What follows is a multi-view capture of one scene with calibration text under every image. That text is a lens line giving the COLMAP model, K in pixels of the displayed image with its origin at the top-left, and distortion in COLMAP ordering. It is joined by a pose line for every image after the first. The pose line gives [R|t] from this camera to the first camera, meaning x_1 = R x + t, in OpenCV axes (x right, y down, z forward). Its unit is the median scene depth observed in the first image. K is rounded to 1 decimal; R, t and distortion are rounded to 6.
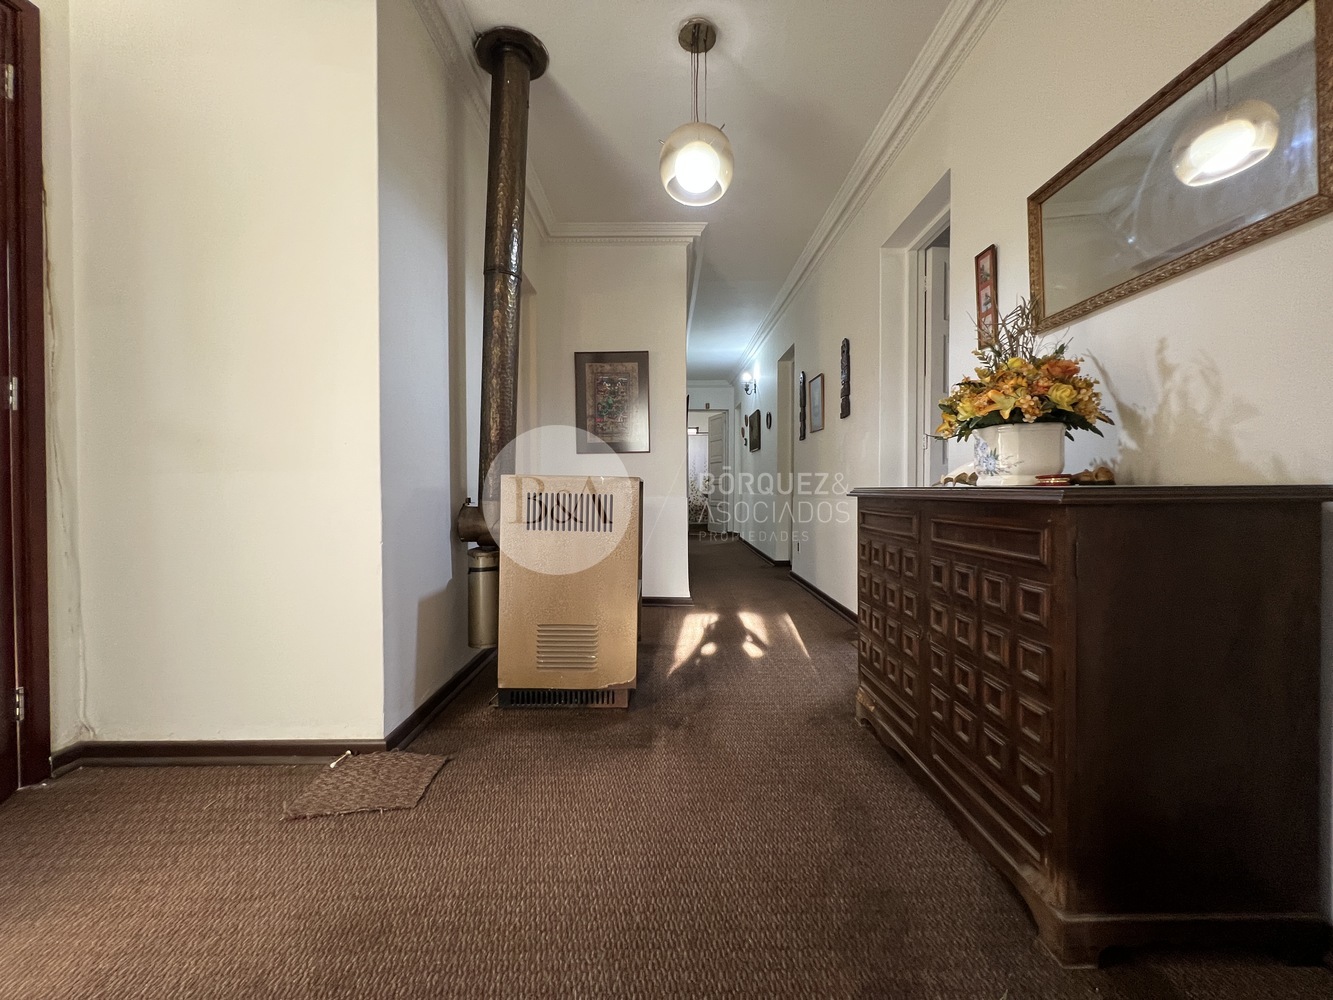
lens RADIAL K [[536.5, 0, 657.0], [0, 536.5, 494.1], [0, 0, 1]] dist [-0.006603, -0.000230]
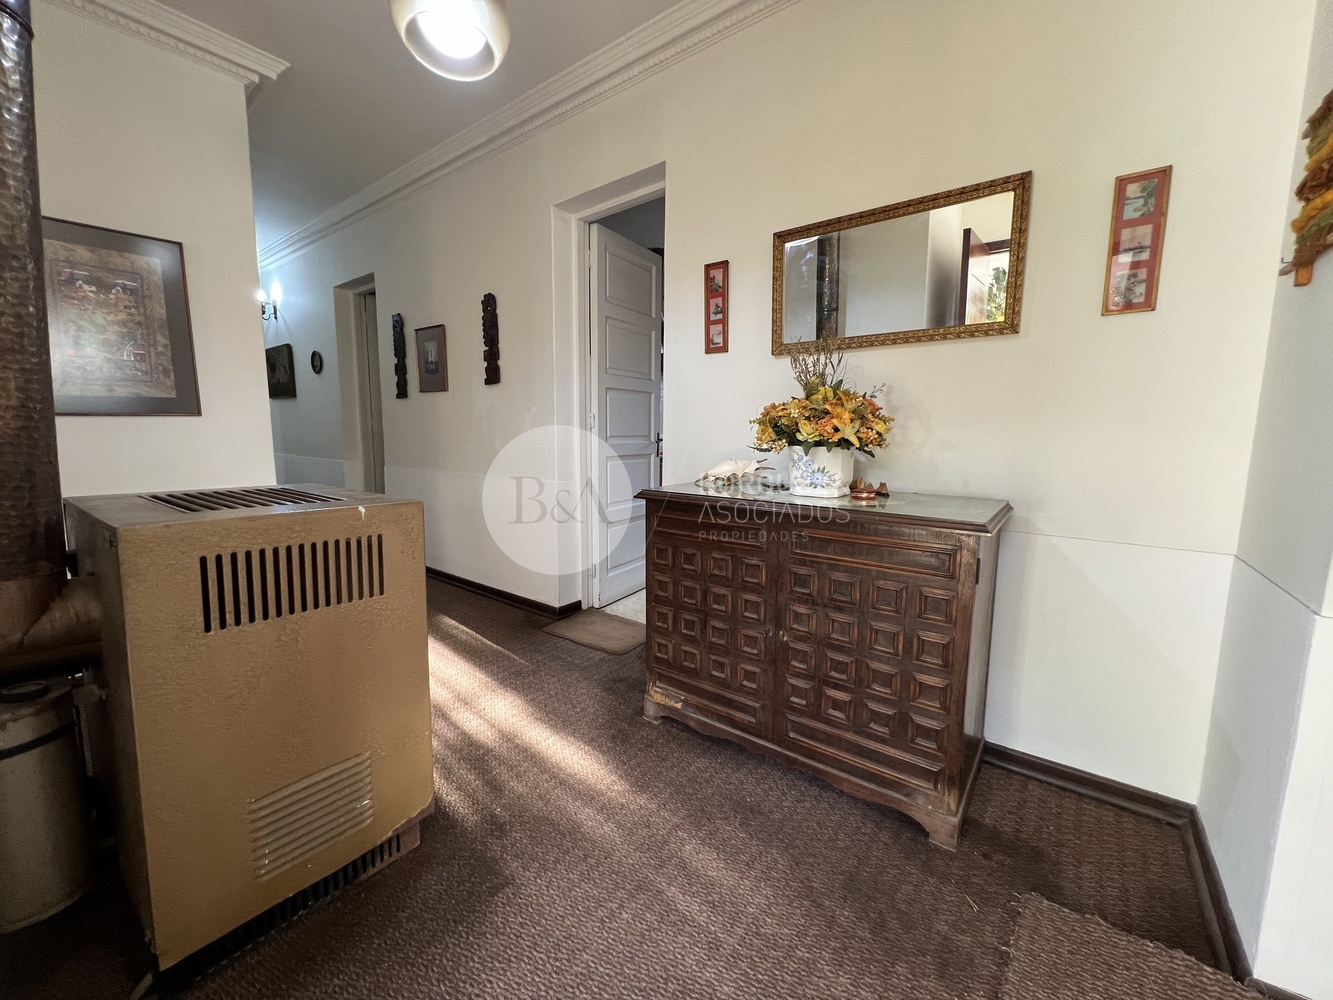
lens RADIAL K [[536.5, 0, 663.0], [0, 536.5, 494.4], [0, 0, 1]] dist [-0.006603, -0.000230]
pose [[0.601488, -0.094844, 0.793232, -0.362120], [0.003050, 0.993193, 0.116440, -0.112511], [-0.798876, -0.067618, 0.597683, 0.397935]]
